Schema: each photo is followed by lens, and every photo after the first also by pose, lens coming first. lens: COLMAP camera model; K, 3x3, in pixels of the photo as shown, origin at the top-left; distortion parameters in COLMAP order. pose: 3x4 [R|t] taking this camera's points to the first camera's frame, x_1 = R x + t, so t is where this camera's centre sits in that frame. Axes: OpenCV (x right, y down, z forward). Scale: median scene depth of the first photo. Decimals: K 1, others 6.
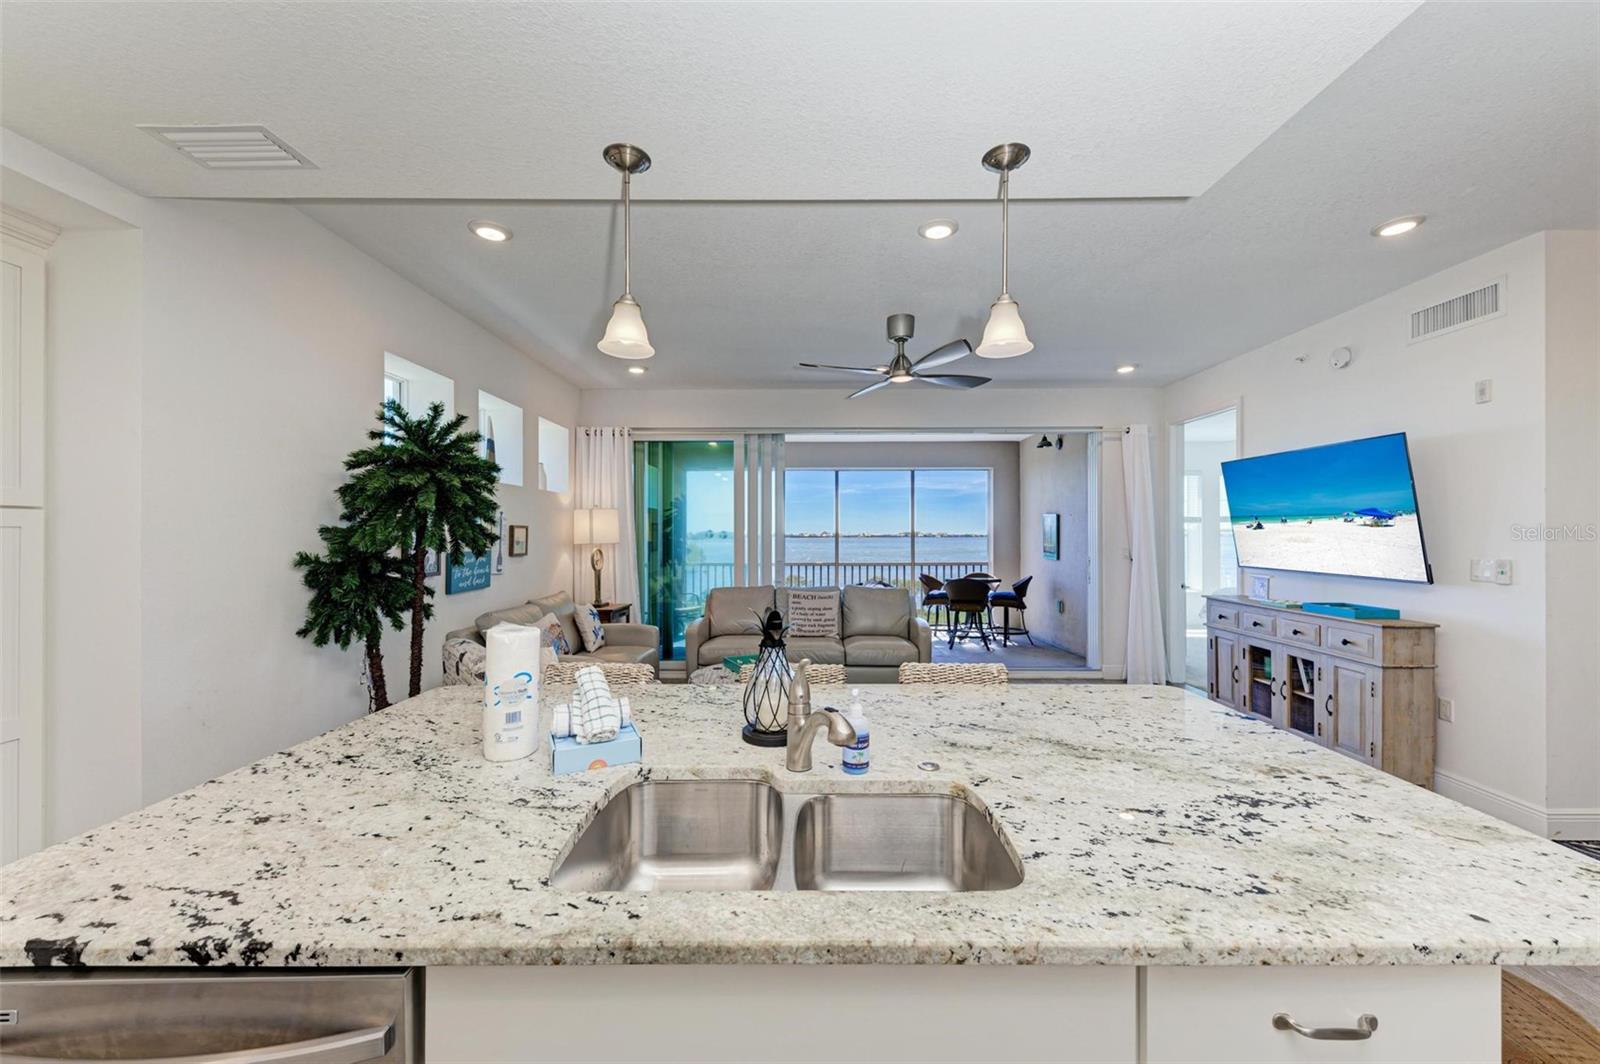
lens RADIAL K [[604.4, 0, 804.2], [0, 604.4, 539.6], [0, 0, 1]] dist [0.017752, -0.005999]
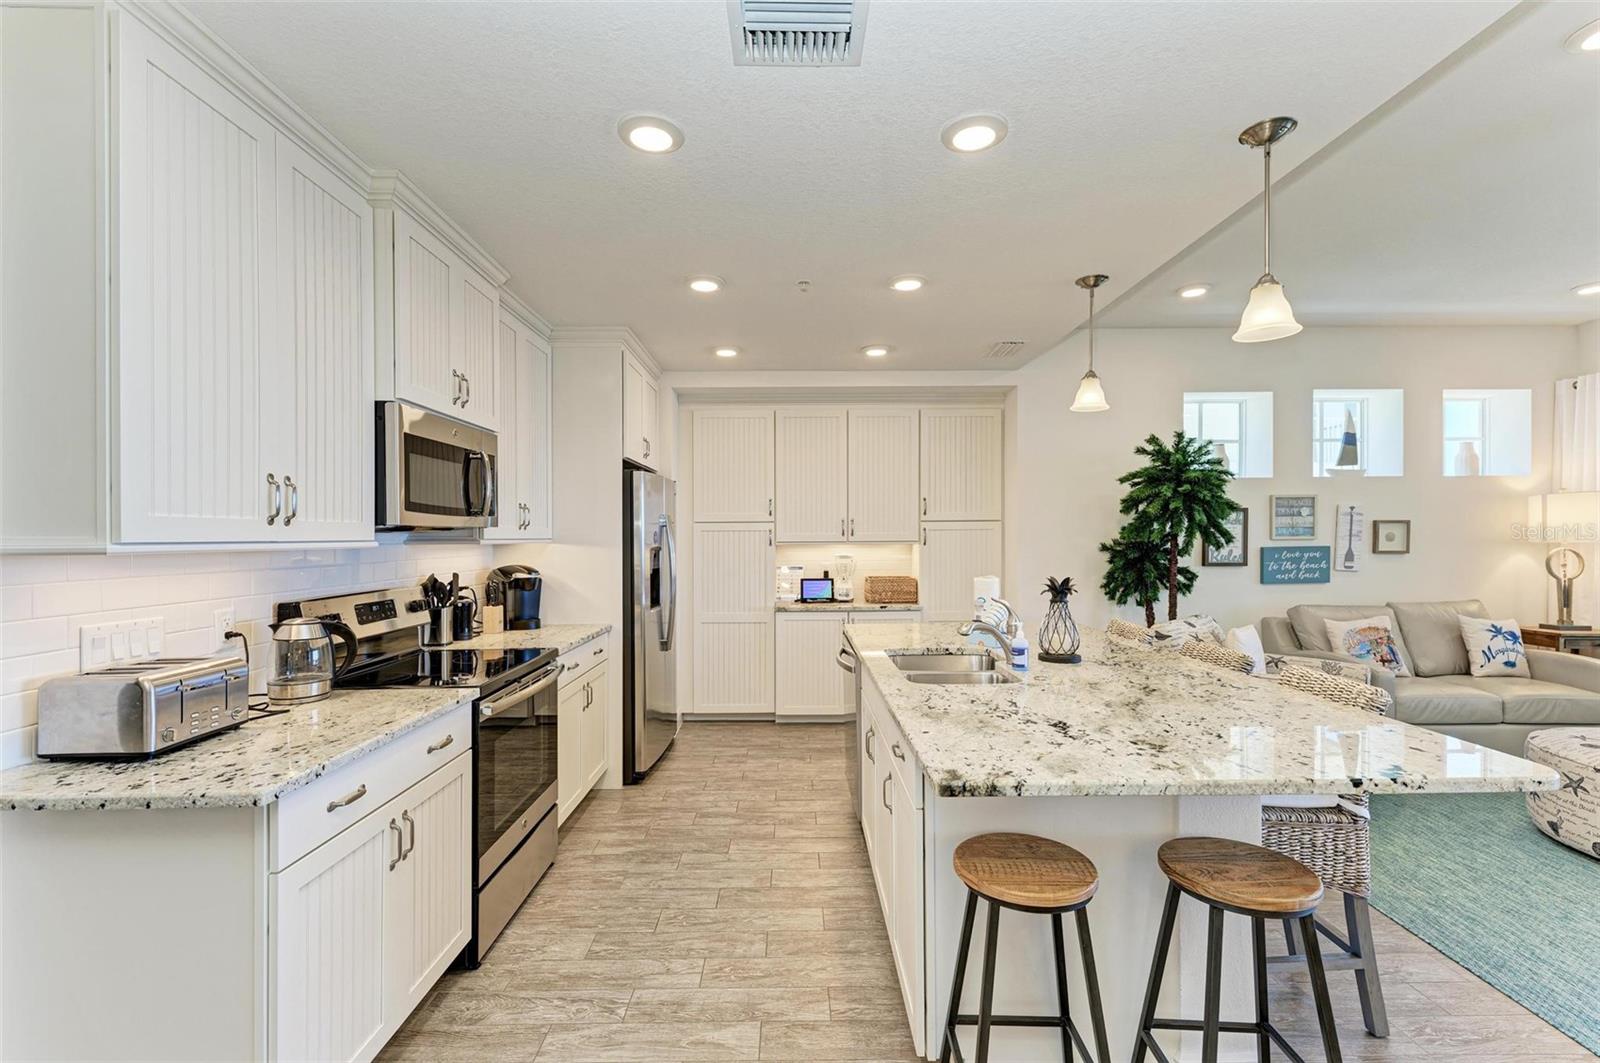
lens RADIAL K [[689.0, 0, 799.3], [0, 689.0, 538.2], [0, 0, 1]] dist [0.013140, -0.000893]
pose [[0.014285, 0.003424, -0.999892, 0.794393], [-0.002360, 0.999991, 0.003391, 0.003870], [0.999895, 0.002311, 0.014293, 0.142442]]
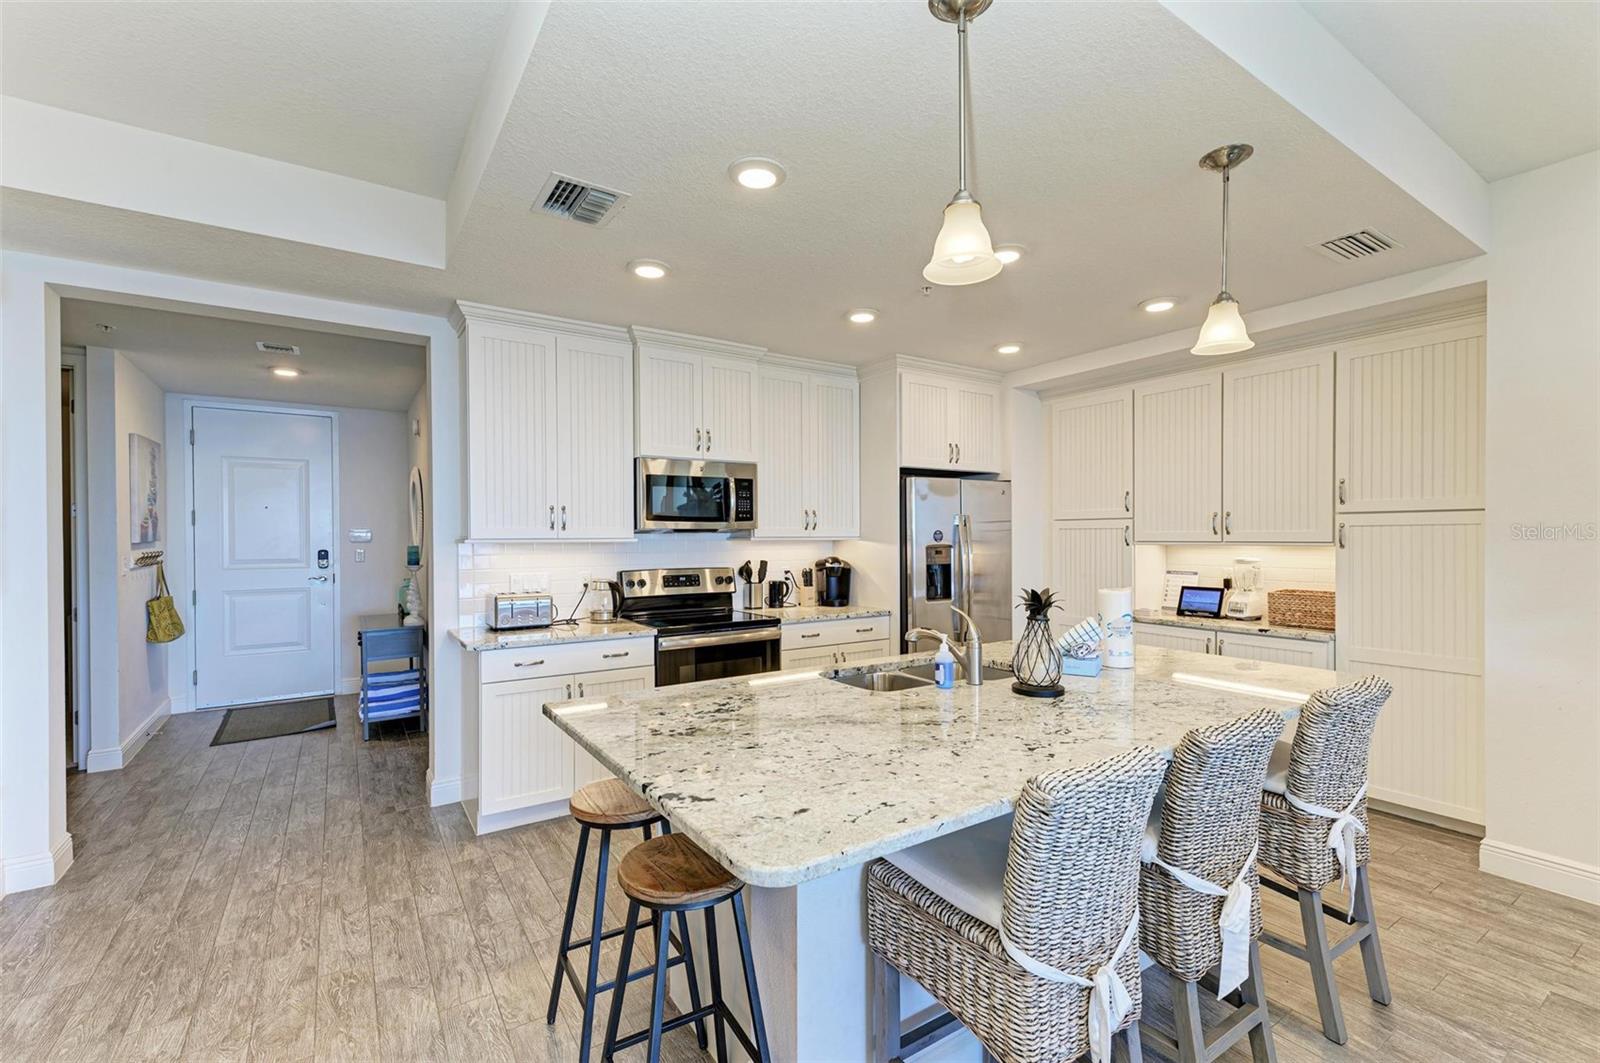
lens RADIAL K [[689.0, 0, 799.3], [0, 689.0, 538.2], [0, 0, 1]] dist [0.013140, -0.000893]
pose [[-0.829268, 0.006828, -0.558809, 0.534107], [0.000142, 0.999928, 0.012006, -0.004176], [0.558851, 0.009877, -0.829209, 0.883763]]
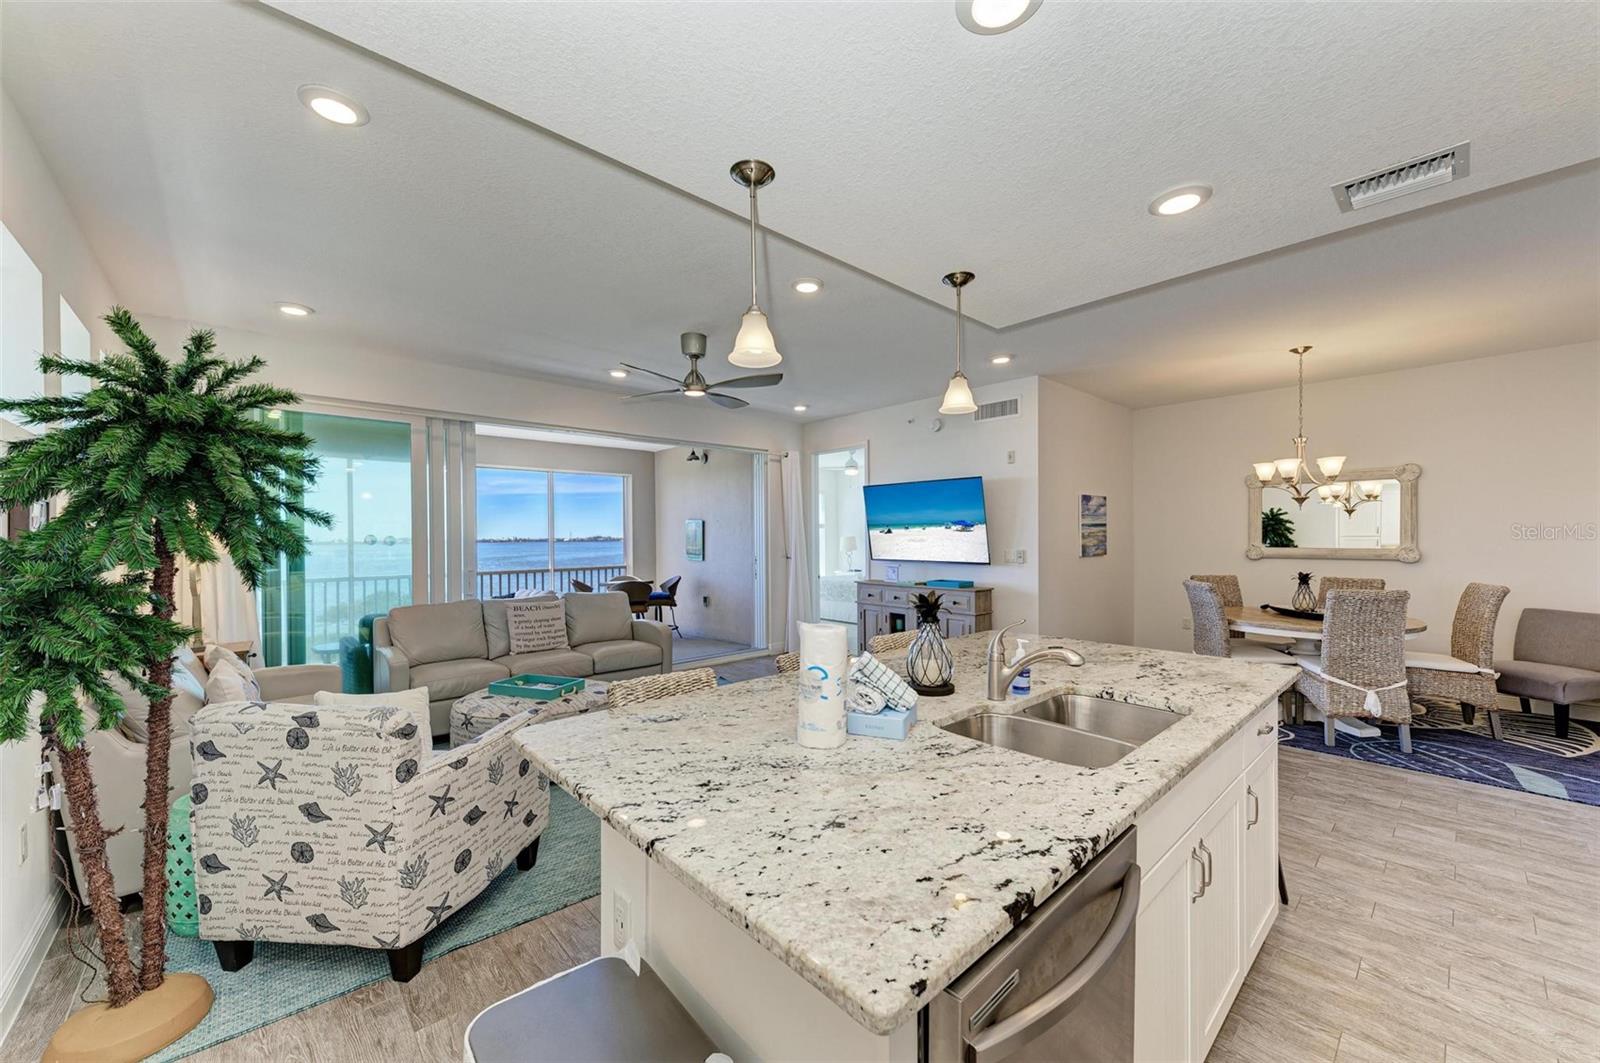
lens RADIAL K [[604.4, 0, 800.0], [0, 604.4, 531.5], [0, 0, 1]] dist [0.007788, 0.000009]
pose [[0.736359, 0.002586, 0.676586, -0.525415], [0.011963, 0.999787, -0.016841, 0.000932], [-0.676485, 0.020495, 0.736171, 0.103544]]
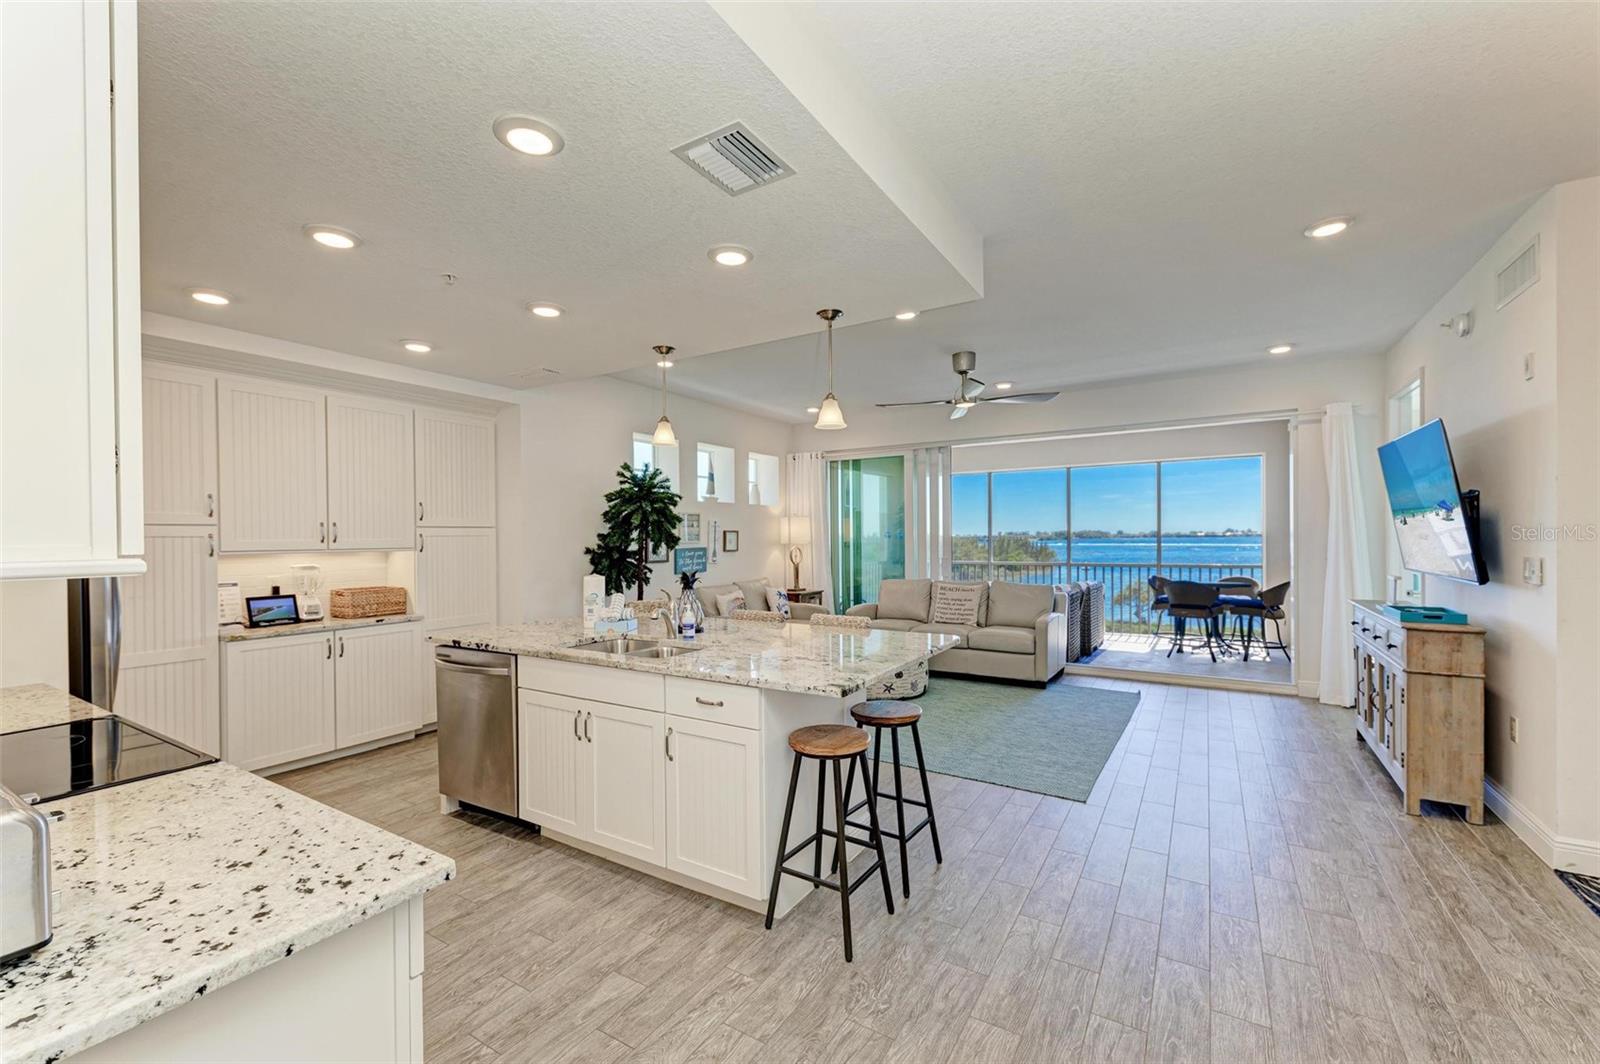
lens RADIAL K [[654.4, 0, 798.5], [0, 654.4, 537.7], [0, 0, 1]] dist [0.009628, -0.000005]
pose [[0.852990, -0.006619, -0.521884, 0.684093], [0.004517, 0.999976, -0.005301, 0.004745], [0.521907, 0.002164, 0.853000, -0.349723]]
